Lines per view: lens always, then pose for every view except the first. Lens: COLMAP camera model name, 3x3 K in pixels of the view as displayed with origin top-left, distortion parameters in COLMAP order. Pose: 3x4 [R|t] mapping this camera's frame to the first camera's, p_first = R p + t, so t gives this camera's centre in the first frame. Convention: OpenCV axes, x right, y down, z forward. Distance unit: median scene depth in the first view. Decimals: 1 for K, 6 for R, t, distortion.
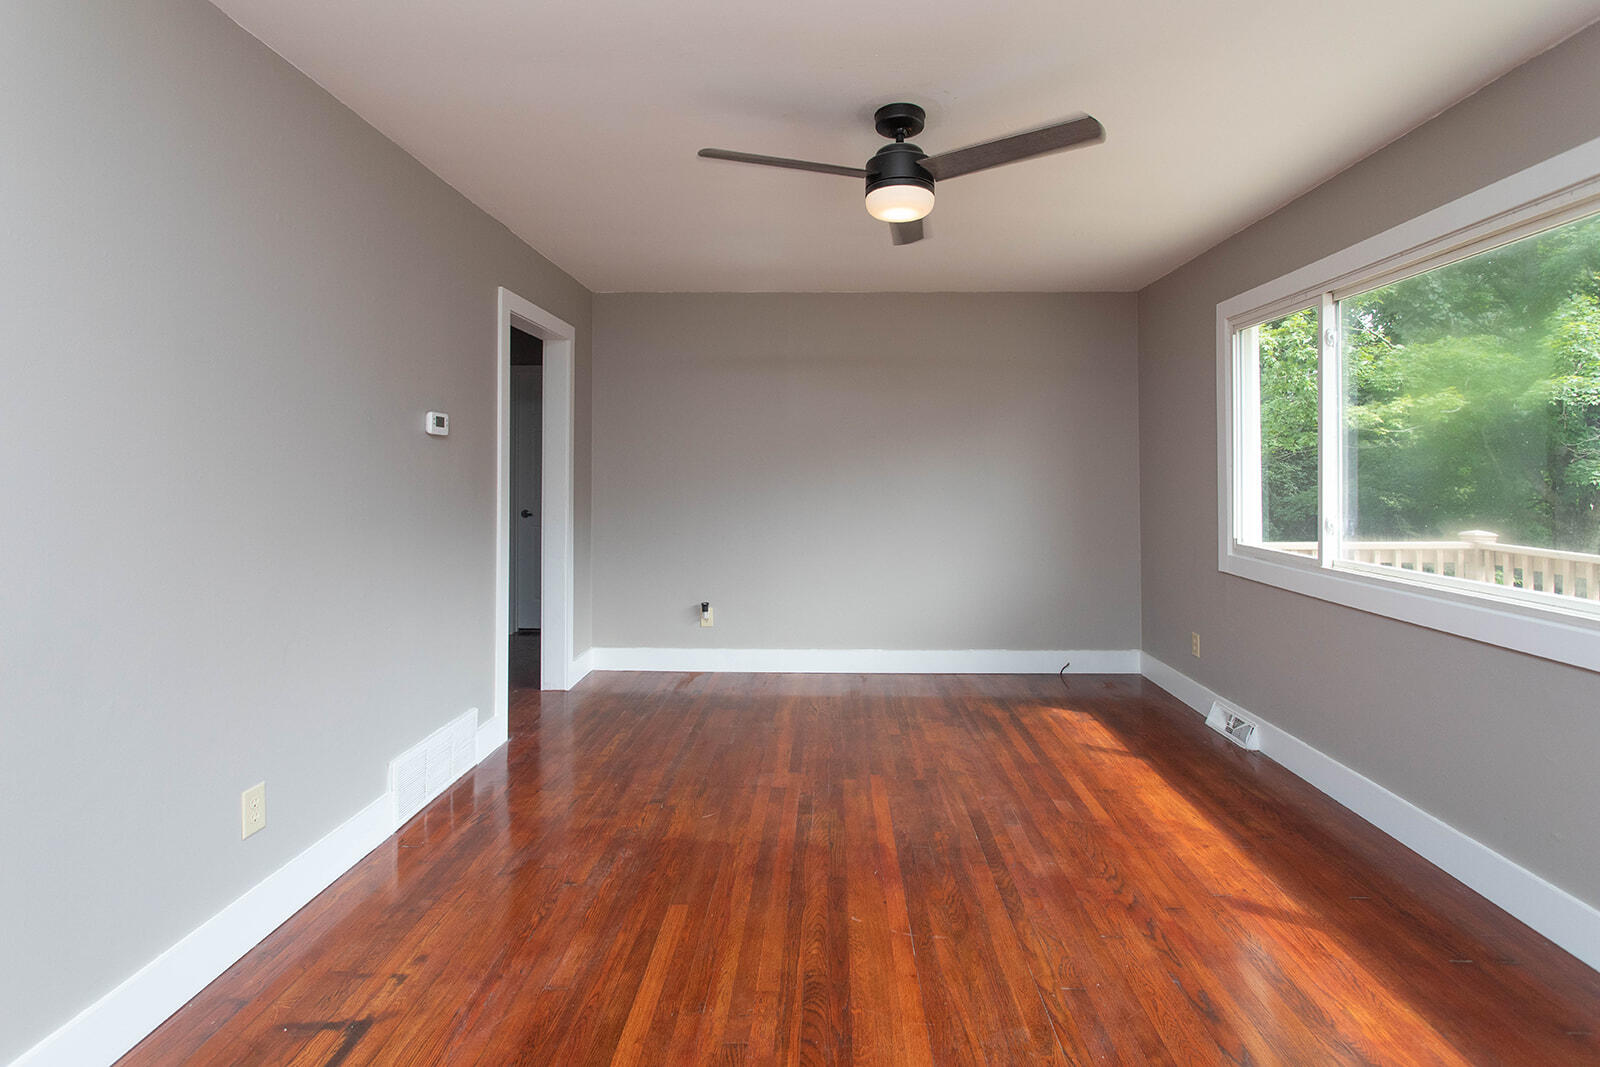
lens RADIAL K [[771.7, 0, 792.3], [0, 771.7, 459.9], [0, 0, 1]] dist [0.000431, 0.001283]
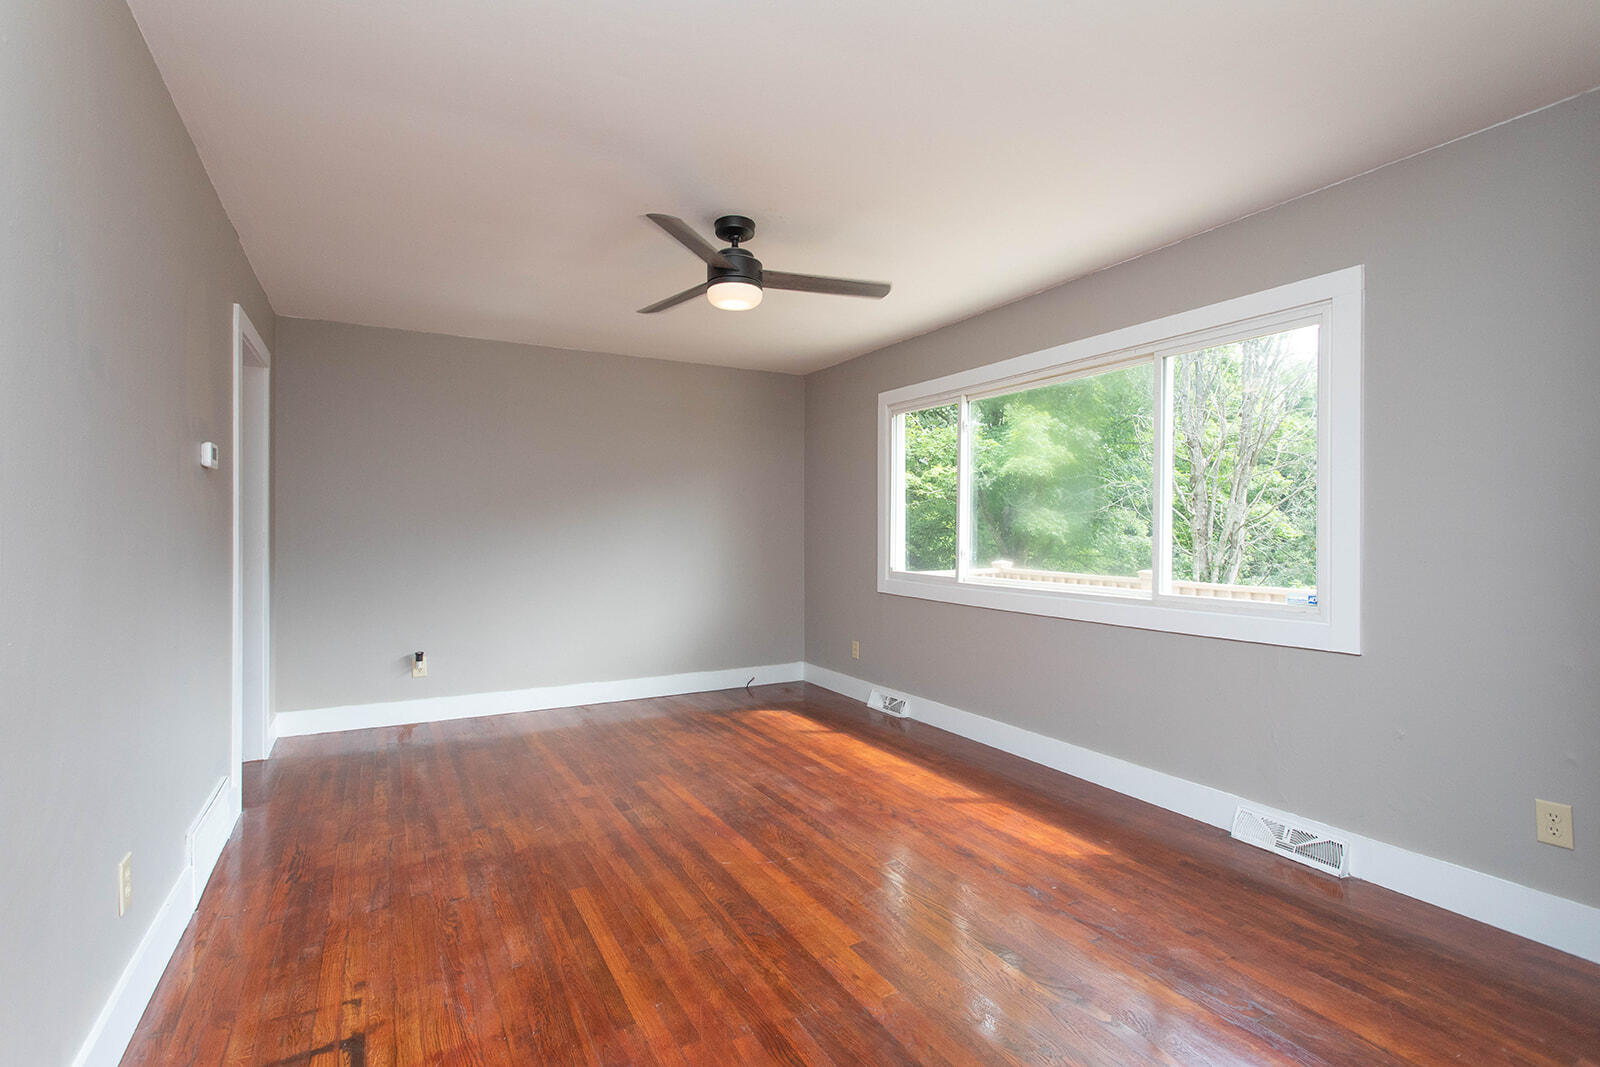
lens RADIAL K [[771.7, 0, 758.7], [0, 771.7, 535.6], [0, 0, 1]] dist [0.000431, 0.001283]
pose [[0.871853, -0.004577, 0.489747, -0.410641], [-0.008854, 0.999646, 0.025105, 0.018564], [-0.489688, -0.026224, 0.871503, -0.102390]]
